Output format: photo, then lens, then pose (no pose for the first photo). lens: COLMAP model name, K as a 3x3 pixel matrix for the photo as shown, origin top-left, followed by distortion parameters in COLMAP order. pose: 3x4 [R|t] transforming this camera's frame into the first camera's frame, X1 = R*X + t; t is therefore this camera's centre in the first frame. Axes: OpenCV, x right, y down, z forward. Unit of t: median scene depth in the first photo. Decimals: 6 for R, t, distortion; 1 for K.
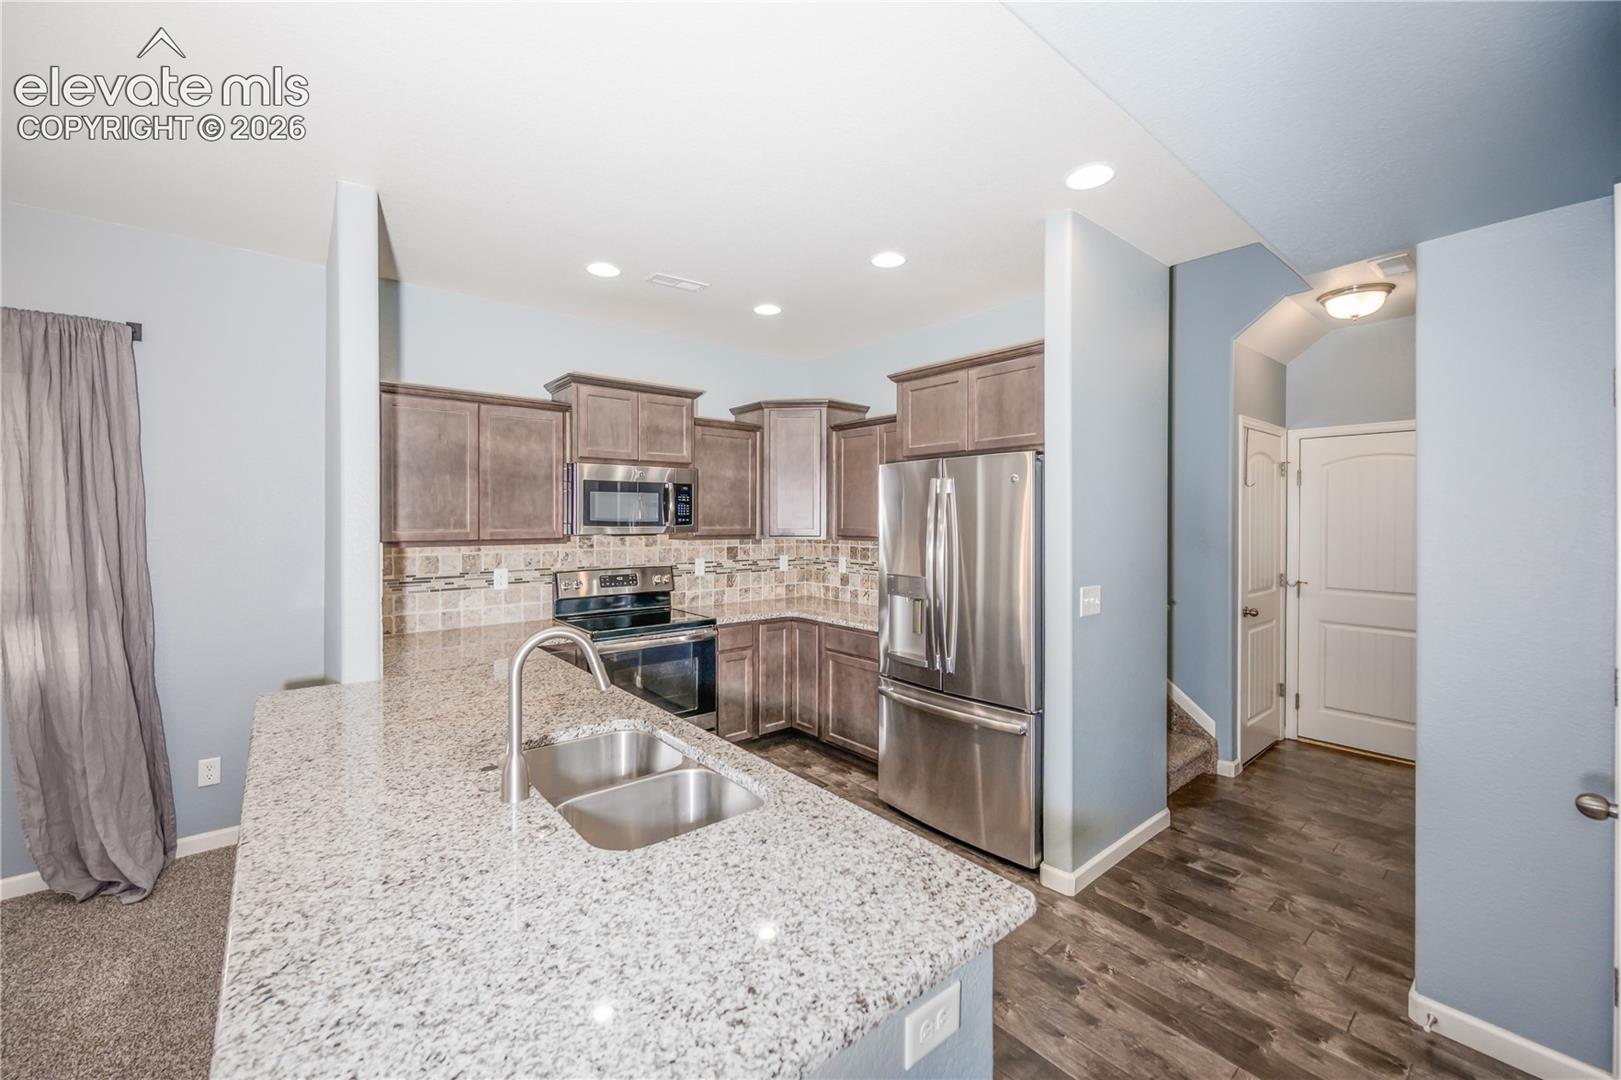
lens RADIAL K [[671.8, 0, 860.5], [0, 671.8, 529.9], [0, 0, 1]] dist [-0.001056, -0.000219]
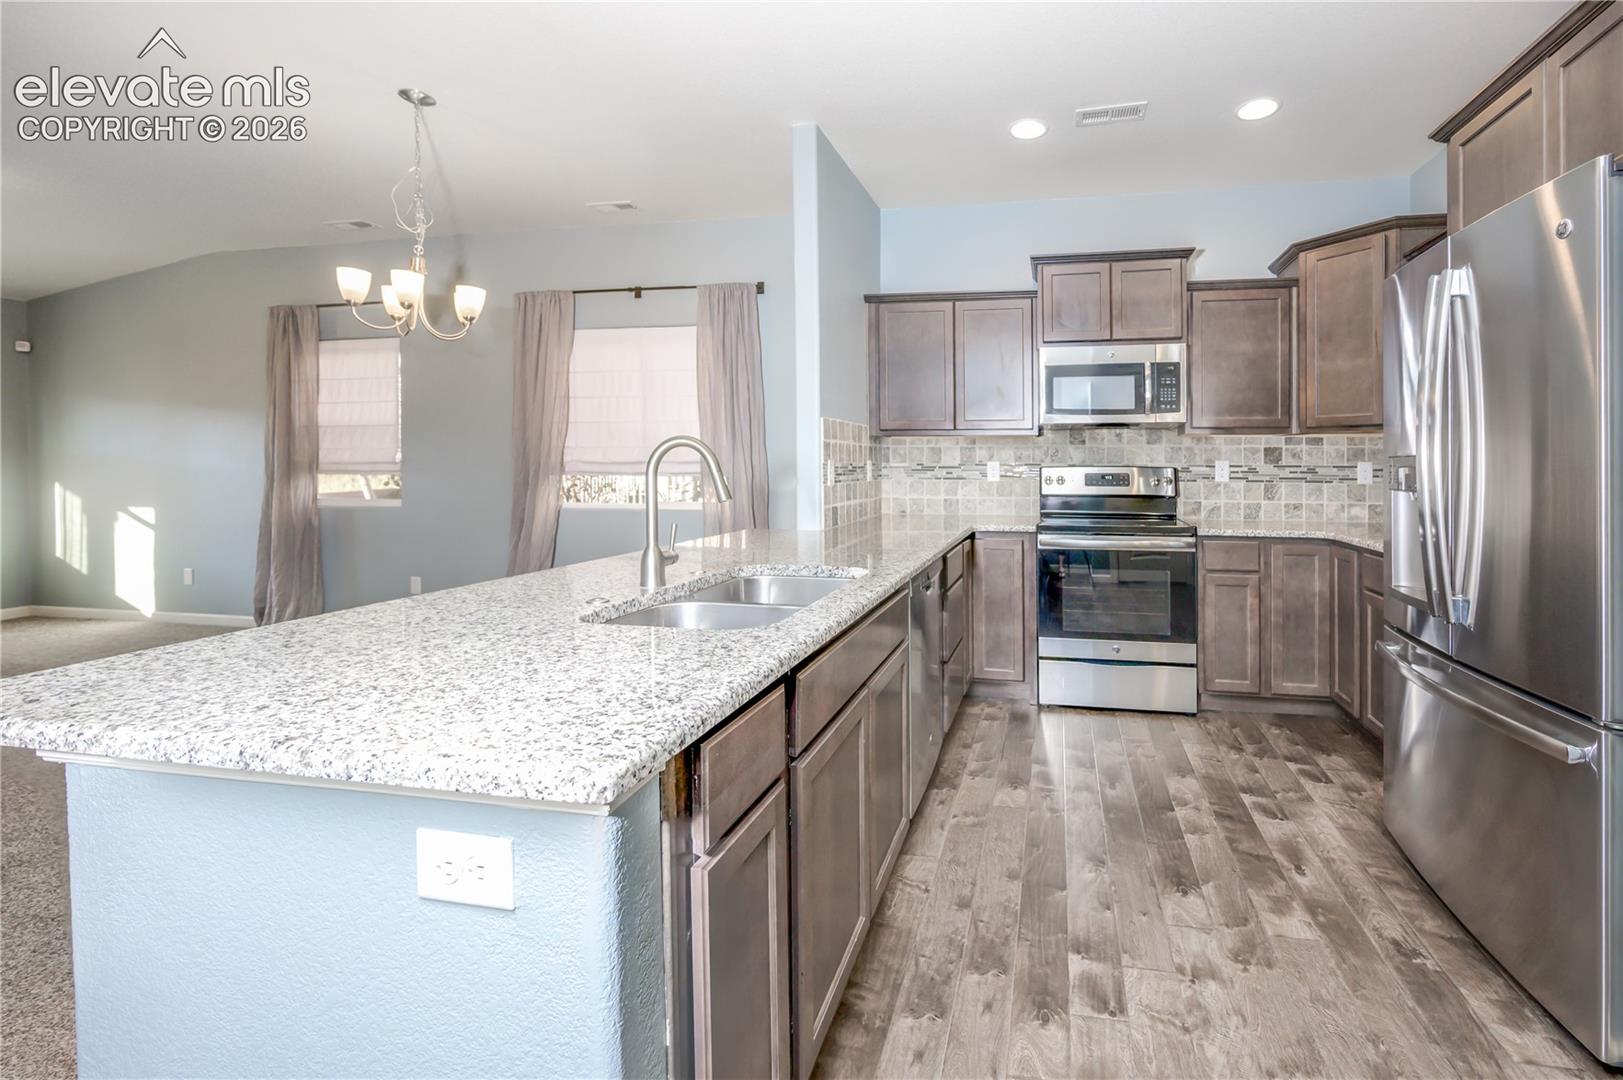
lens RADIAL K [[715.5, 0, 924.5], [0, 715.5, 478.8], [0, 0, 1]] dist [0.009814, 0.000056]
pose [[0.604951, 0.009390, -0.796208, 0.289470], [-0.014296, 0.999897, 0.000930, 0.086890], [0.796135, 0.010820, 0.605023, 0.253295]]
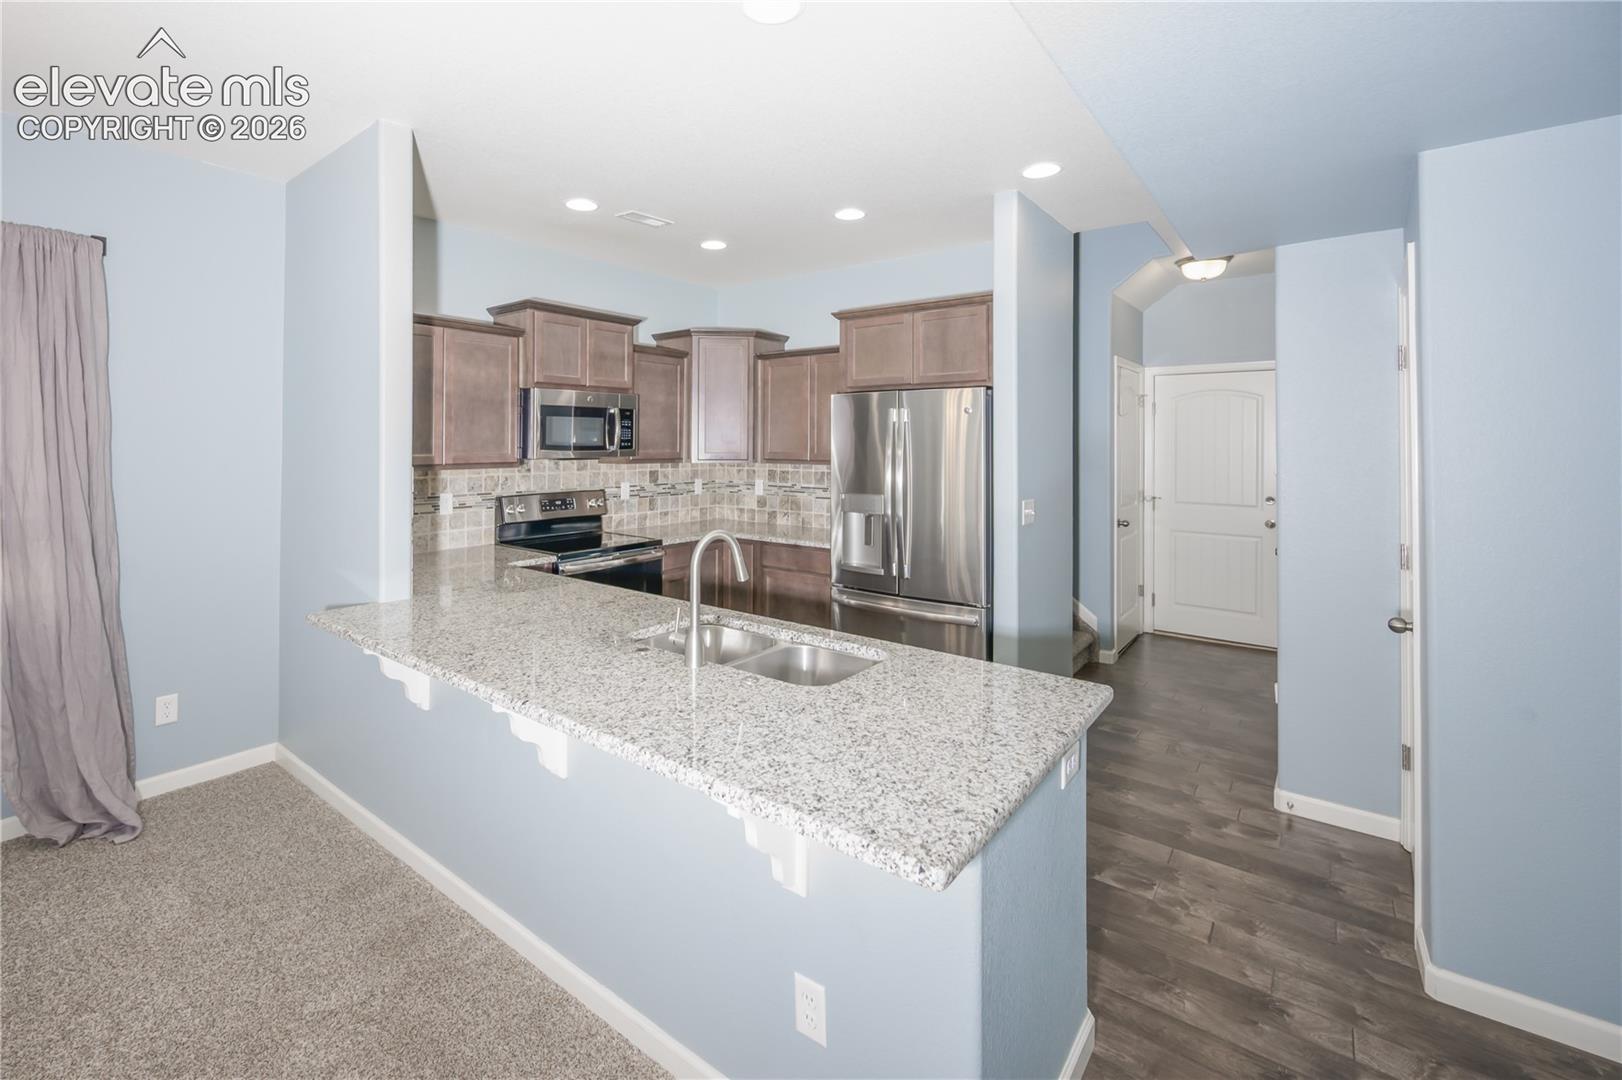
lens RADIAL K [[722.2, 0, 815.5], [0, 722.2, 446.5], [0, 0, 1]] dist [-0.002041, 0.000469]
pose [[0.980449, 0.000025, 0.196774, -0.219530], [0.002048, 0.999945, -0.010334, 0.000721], [-0.196763, 0.010535, 0.980395, -0.150399]]
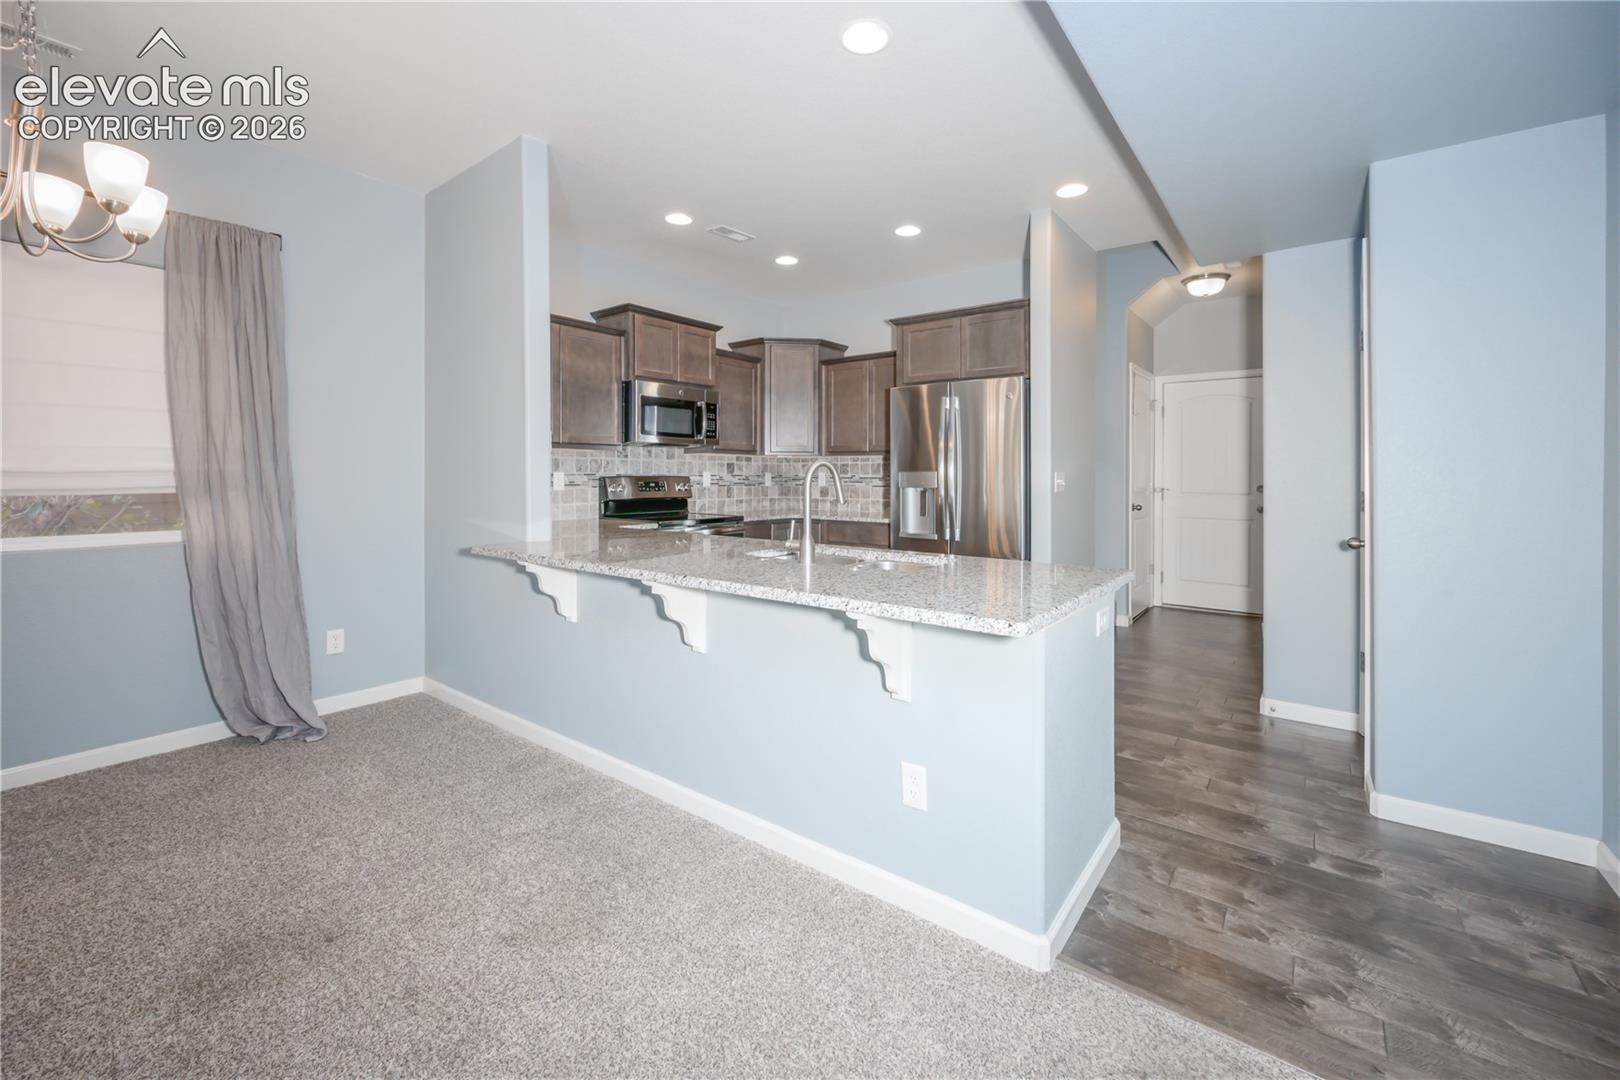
lens RADIAL K [[671.4, 0, 871.6], [0, 671.4, 486.5], [0, 0, 1]] dist [-0.001056, -0.000219]
pose [[0.973836, -0.005105, 0.227194, -0.286728], [0.004631, 0.999986, 0.002620, 0.083850], [-0.227204, -0.001499, 0.973846, -0.233644]]
